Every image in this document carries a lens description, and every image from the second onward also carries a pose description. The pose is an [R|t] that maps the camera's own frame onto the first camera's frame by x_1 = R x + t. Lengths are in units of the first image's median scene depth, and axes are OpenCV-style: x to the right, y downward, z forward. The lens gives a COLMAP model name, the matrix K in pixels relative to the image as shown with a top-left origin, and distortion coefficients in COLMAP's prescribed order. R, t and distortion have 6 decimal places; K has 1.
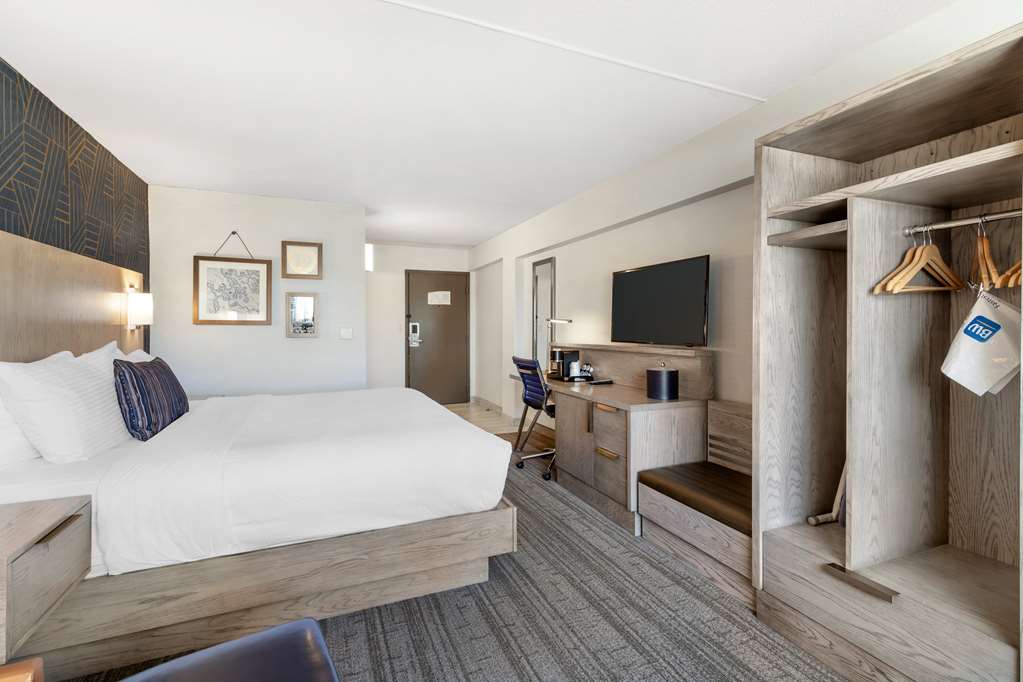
lens RADIAL K [[456.5, 0, 513.9], [0, 456.5, 338.9], [0, 0, 1]] dist [-0.003024, -0.000080]
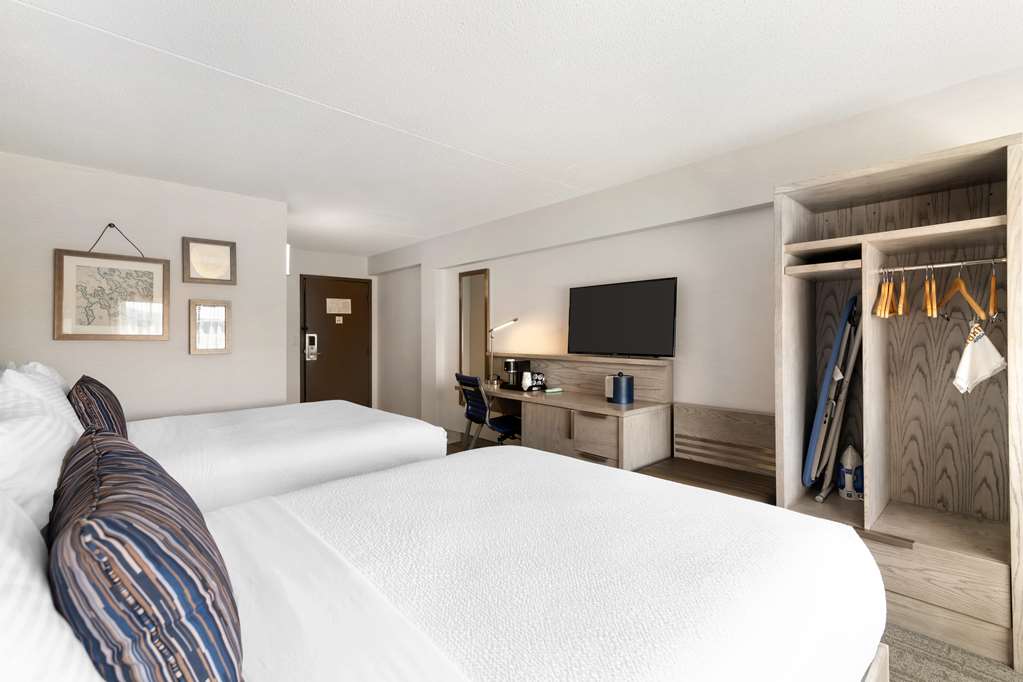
lens RADIAL K [[456.5, 0, 516.0], [0, 456.5, 331.7], [0, 0, 1]] dist [-0.003024, -0.000080]
pose [[0.943161, -0.004900, 0.332300, -0.221613], [0.015732, 0.999429, -0.029917, -0.010392], [-0.331963, 0.033444, 0.942699, 0.033400]]
